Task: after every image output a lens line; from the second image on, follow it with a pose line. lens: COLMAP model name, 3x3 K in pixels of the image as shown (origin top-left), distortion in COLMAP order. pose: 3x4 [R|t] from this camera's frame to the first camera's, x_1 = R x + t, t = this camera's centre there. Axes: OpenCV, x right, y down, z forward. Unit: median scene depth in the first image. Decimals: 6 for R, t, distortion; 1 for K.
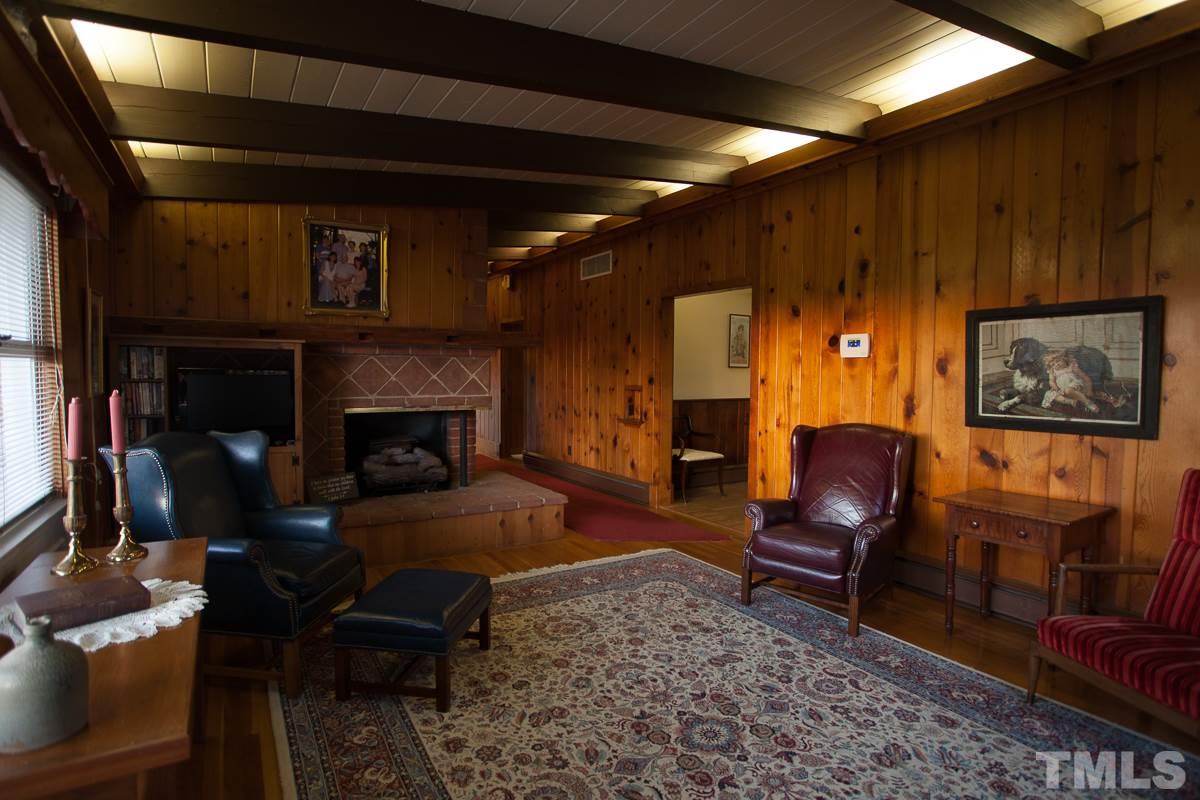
lens RADIAL K [[583.3, 0, 595.1], [0, 583.3, 404.2], [0, 0, 1]] dist [-0.053593, 0.014003]
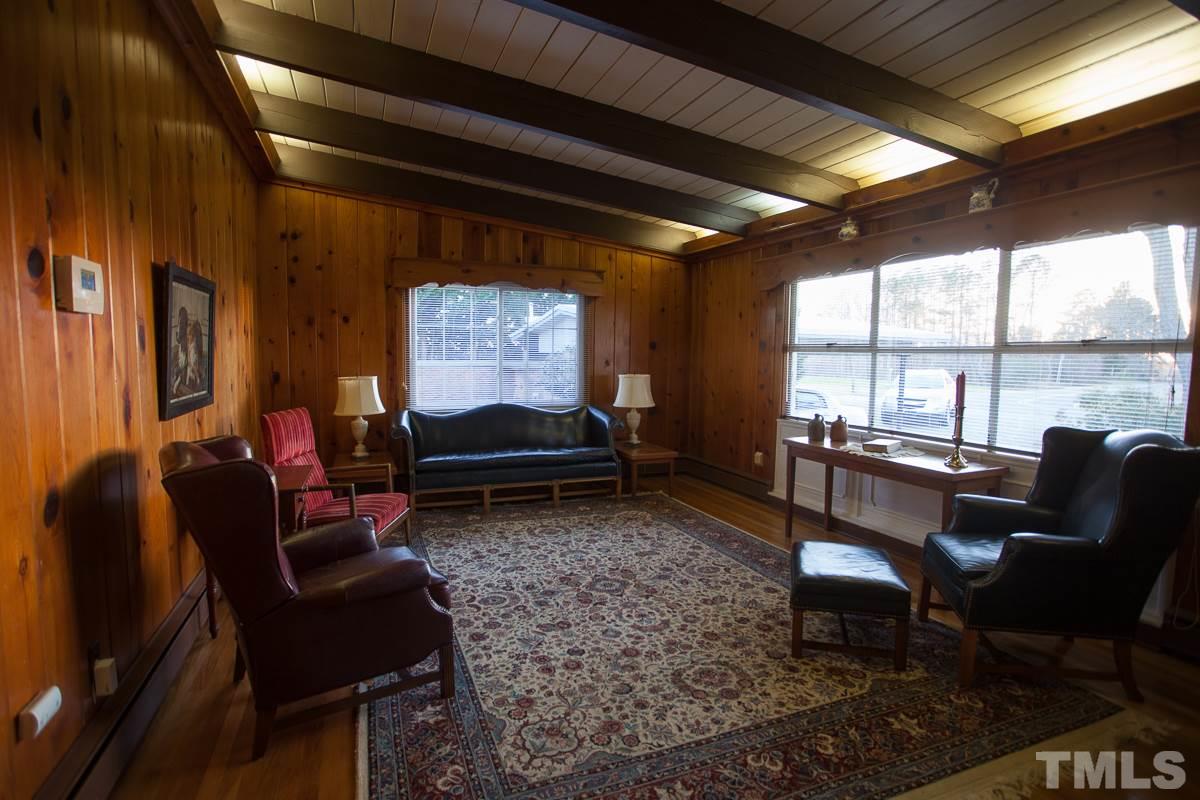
lens RADIAL K [[583.3, 0, 595.1], [0, 583.3, 404.2], [0, 0, 1]] dist [-0.053593, 0.014003]
pose [[-0.984001, -0.033681, 0.174948, -0.020738], [-0.008643, 0.989836, 0.141951, -0.112293], [-0.177951, 0.138168, -0.974291, 1.985395]]
